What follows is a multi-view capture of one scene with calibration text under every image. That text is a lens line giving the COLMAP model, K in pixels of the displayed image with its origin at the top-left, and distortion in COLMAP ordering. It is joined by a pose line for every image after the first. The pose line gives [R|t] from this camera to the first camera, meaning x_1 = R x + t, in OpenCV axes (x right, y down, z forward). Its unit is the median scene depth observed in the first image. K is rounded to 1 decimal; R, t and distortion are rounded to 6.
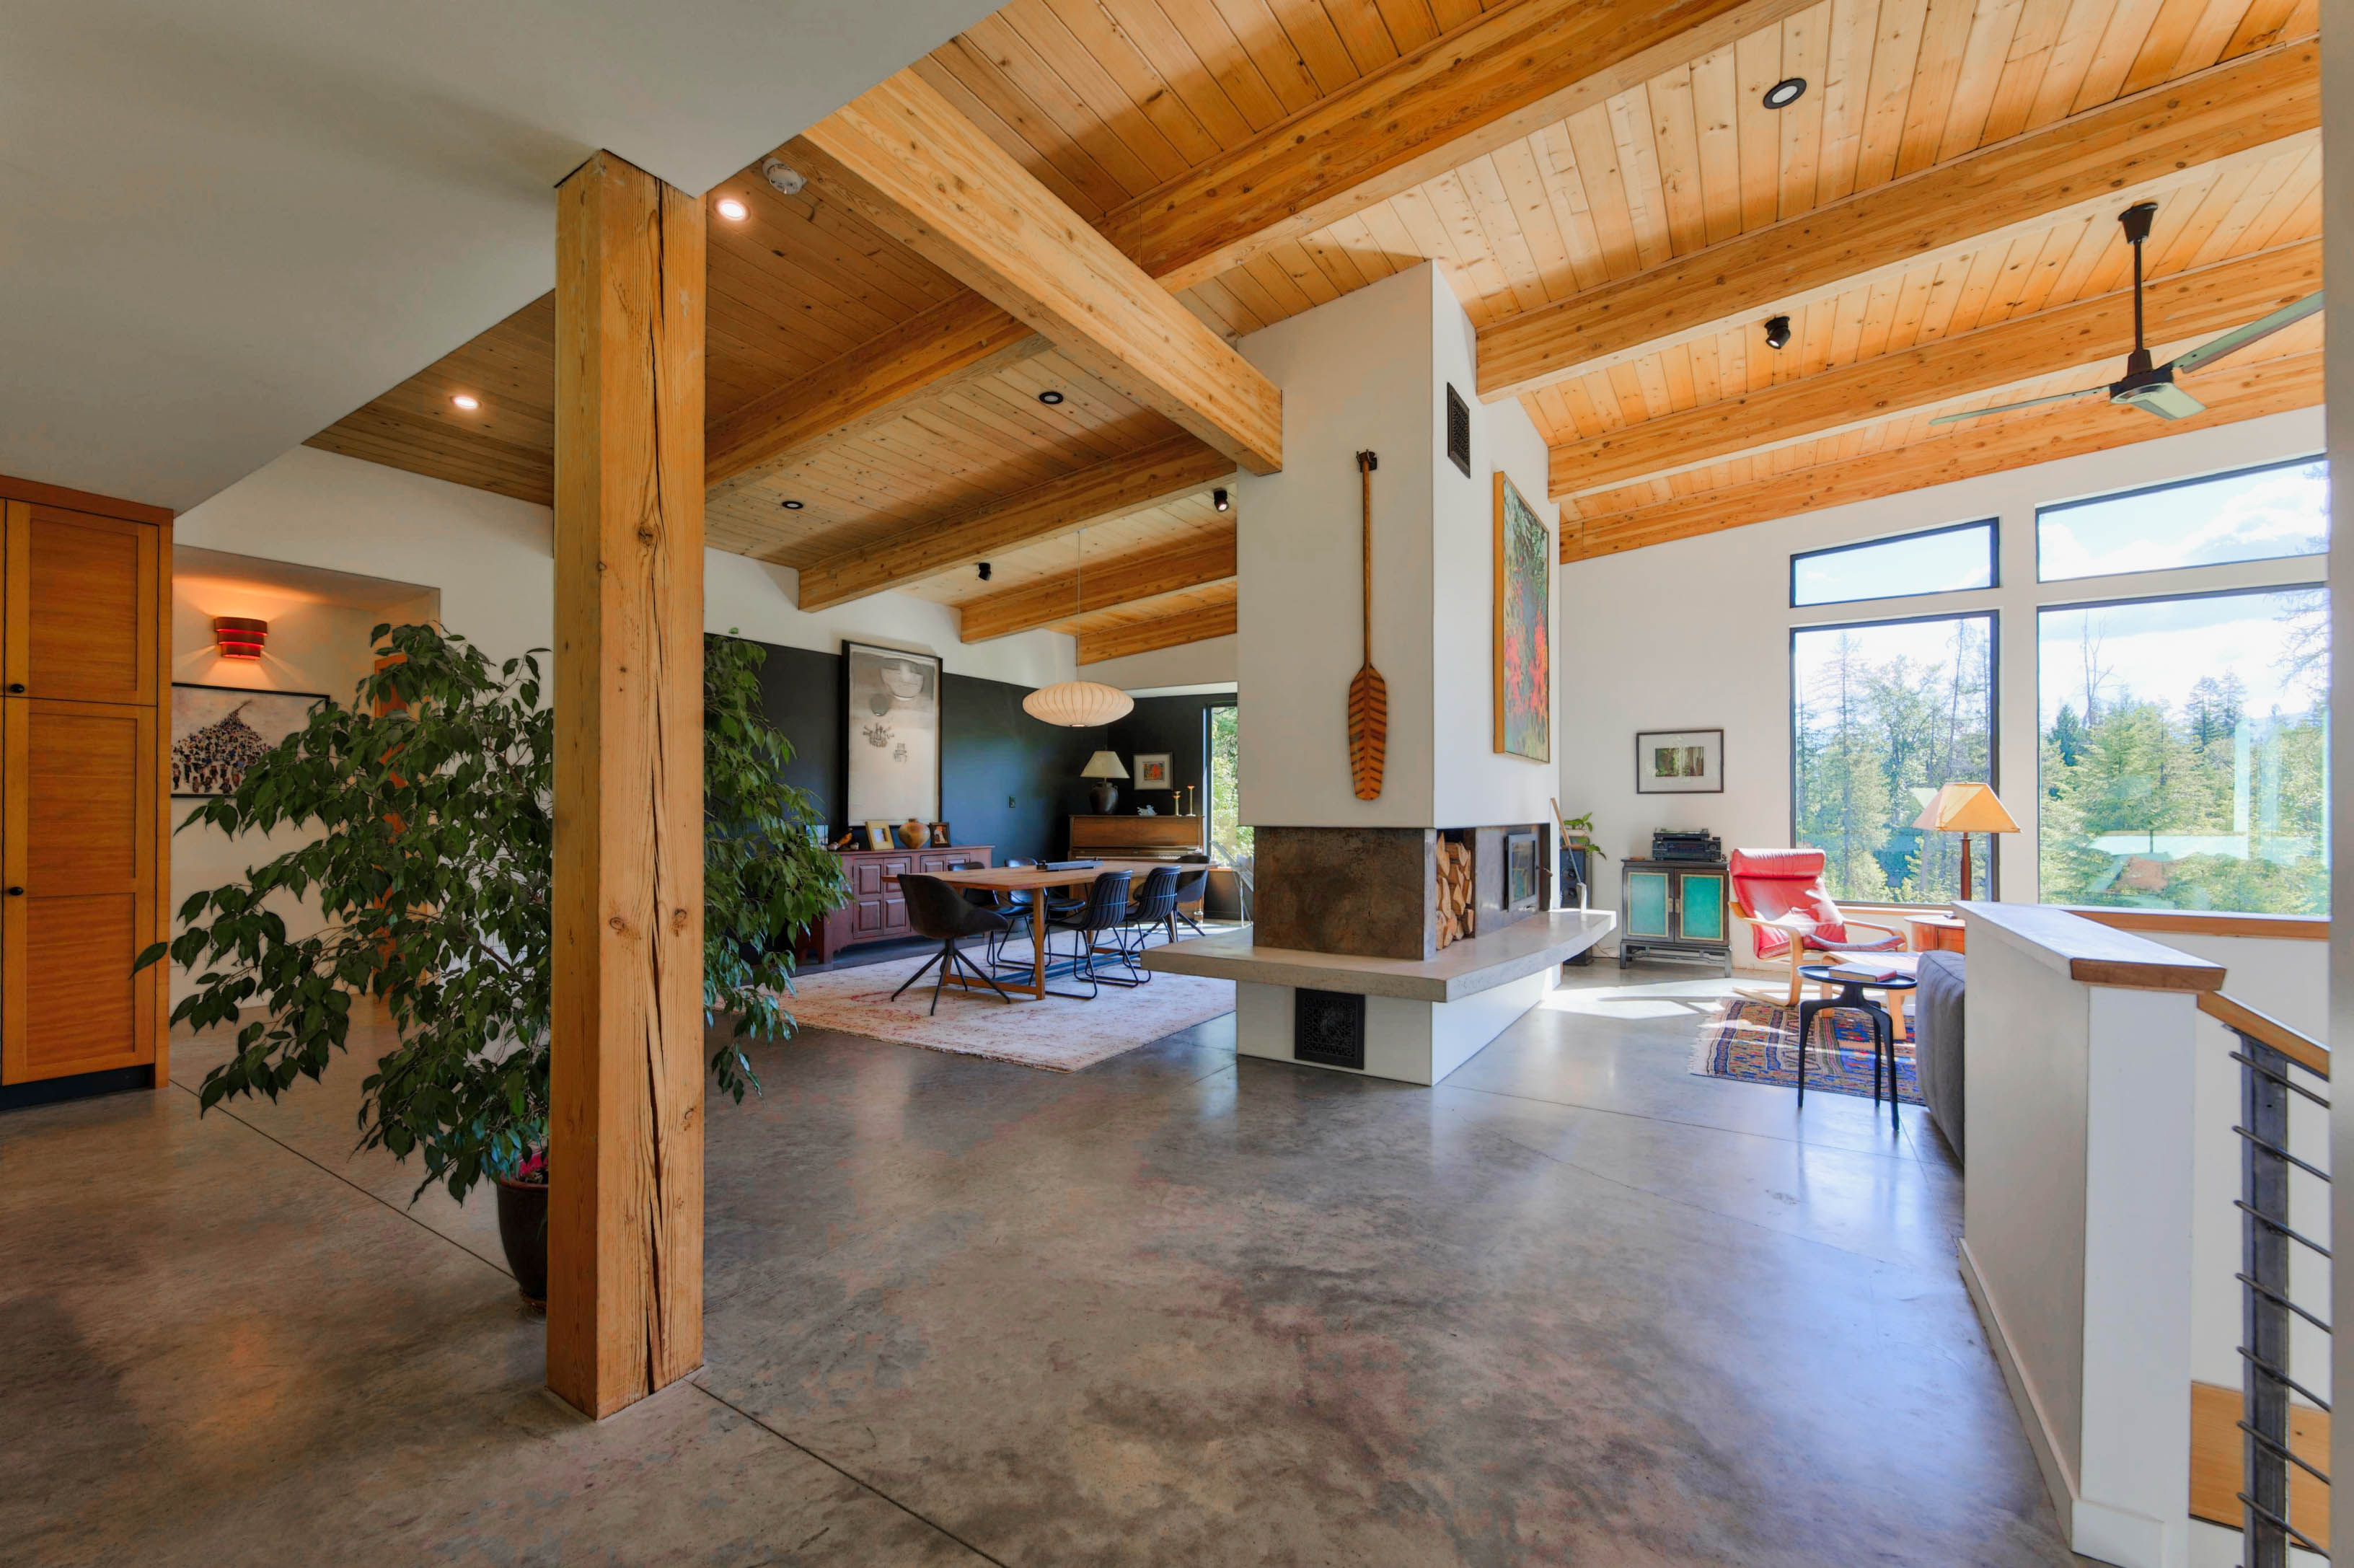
lens RADIAL K [[936.9, 0, 1174.1], [0, 936.9, 805.3], [0, 0, 1]] dist [0.001179, 0.000412]
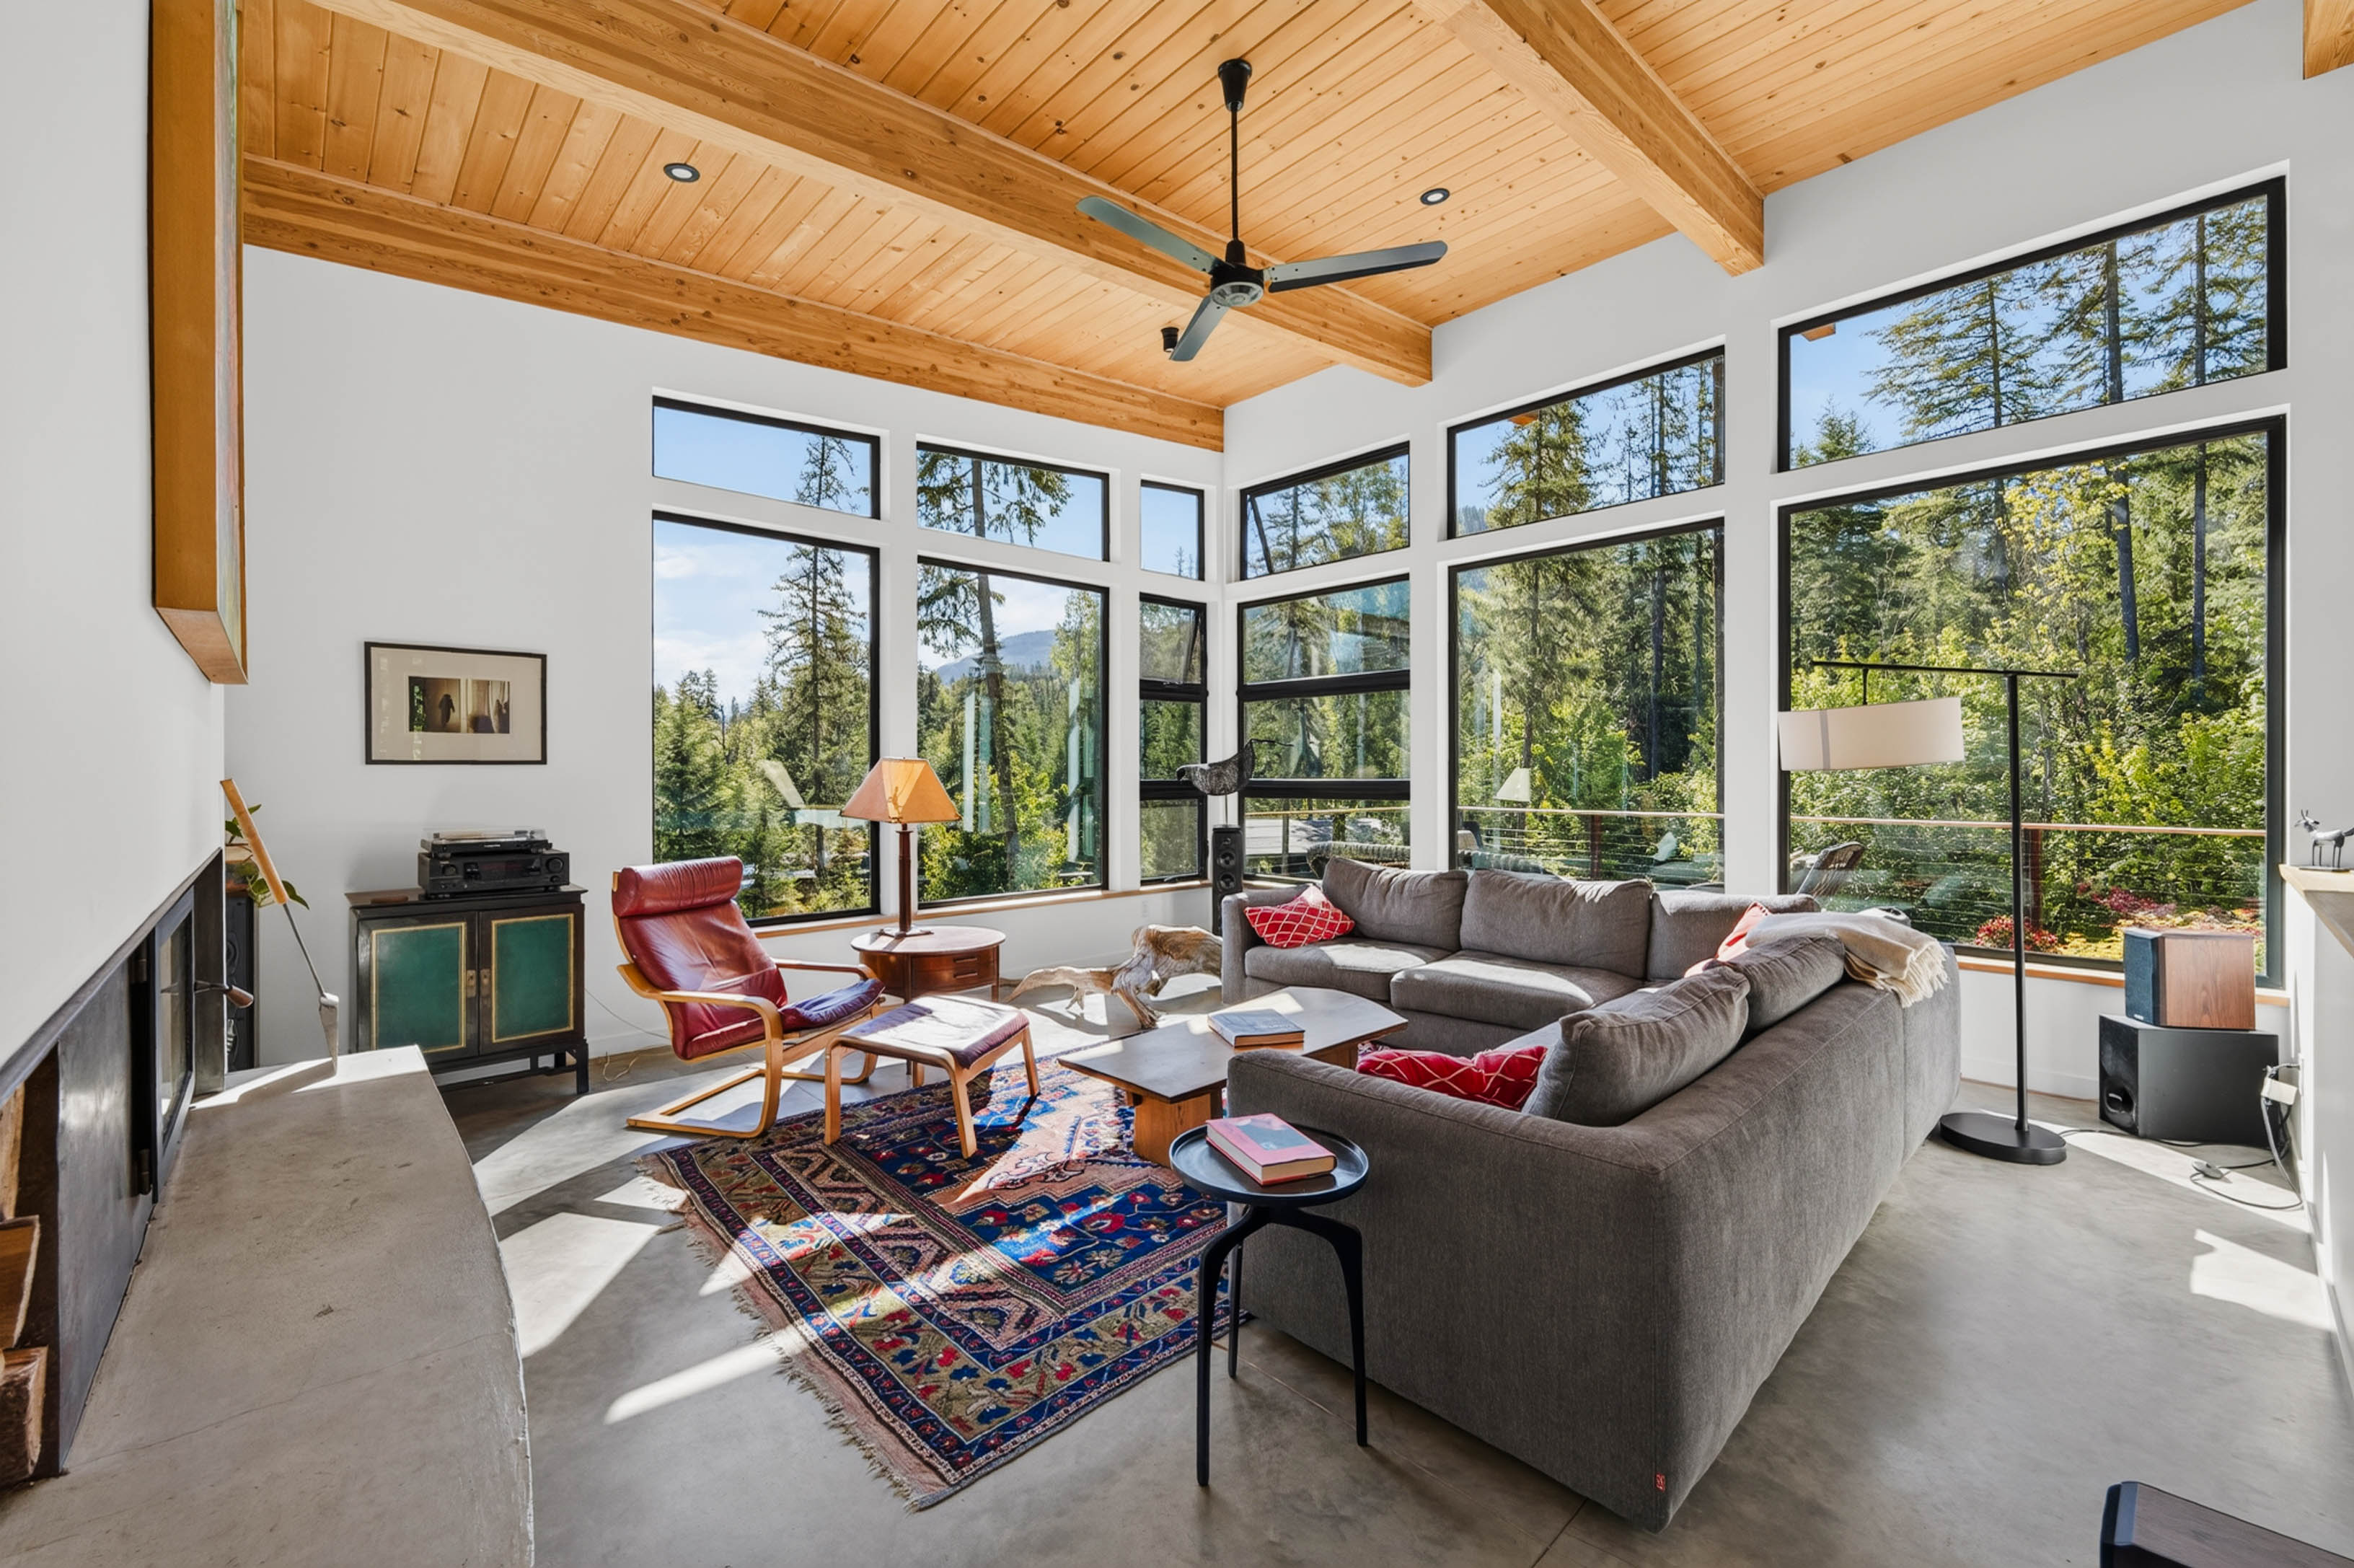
lens RADIAL K [[936.9, 0, 1174.4], [0, 936.9, 781.6], [0, 0, 1]] dist [0.001179, 0.000412]
pose [[0.248237, -0.009022, 0.968657, 0.214699], [-0.004898, 0.999932, 0.010568, -0.019431], [-0.968687, -0.007368, 0.248176, 0.839000]]
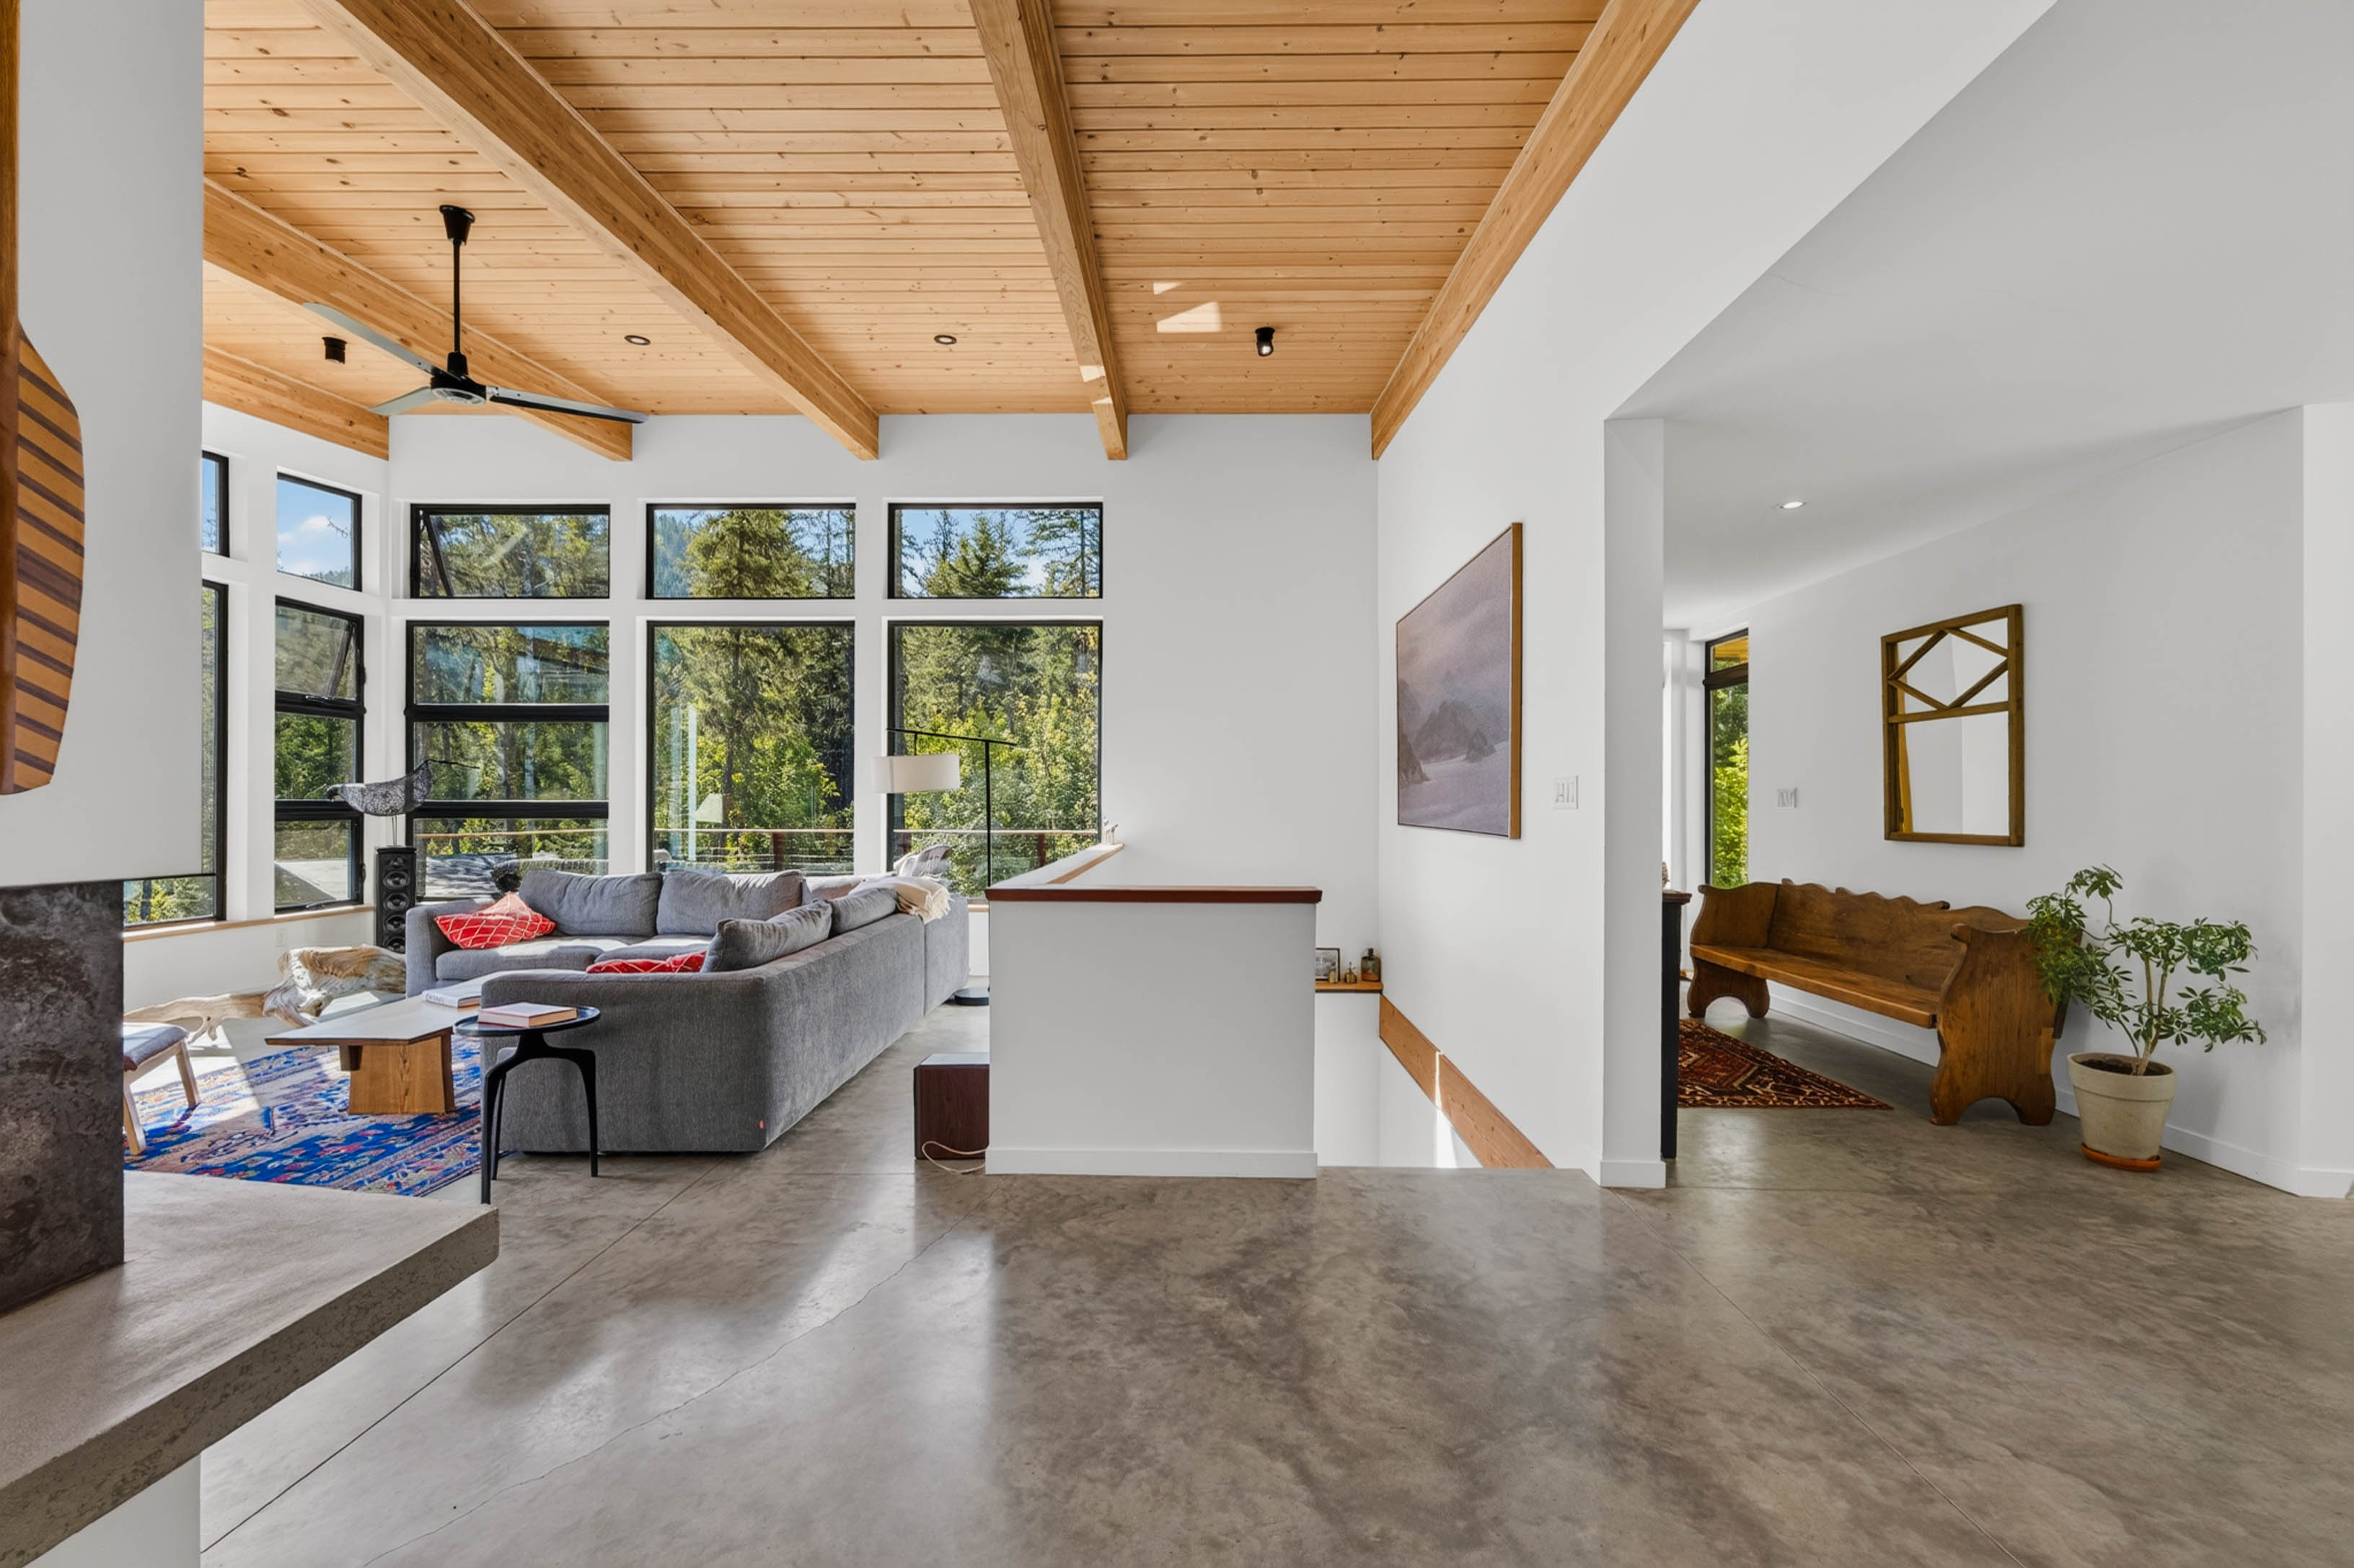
lens RADIAL K [[936.9, 0, 1182.8], [0, 936.9, 800.7], [0, 0, 1]] dist [0.001179, 0.000412]
pose [[-0.529449, 0.001586, 0.848340, -0.232620], [-0.009535, 0.999924, -0.007820, -0.005496], [-0.848288, -0.012229, -0.529394, 0.861306]]
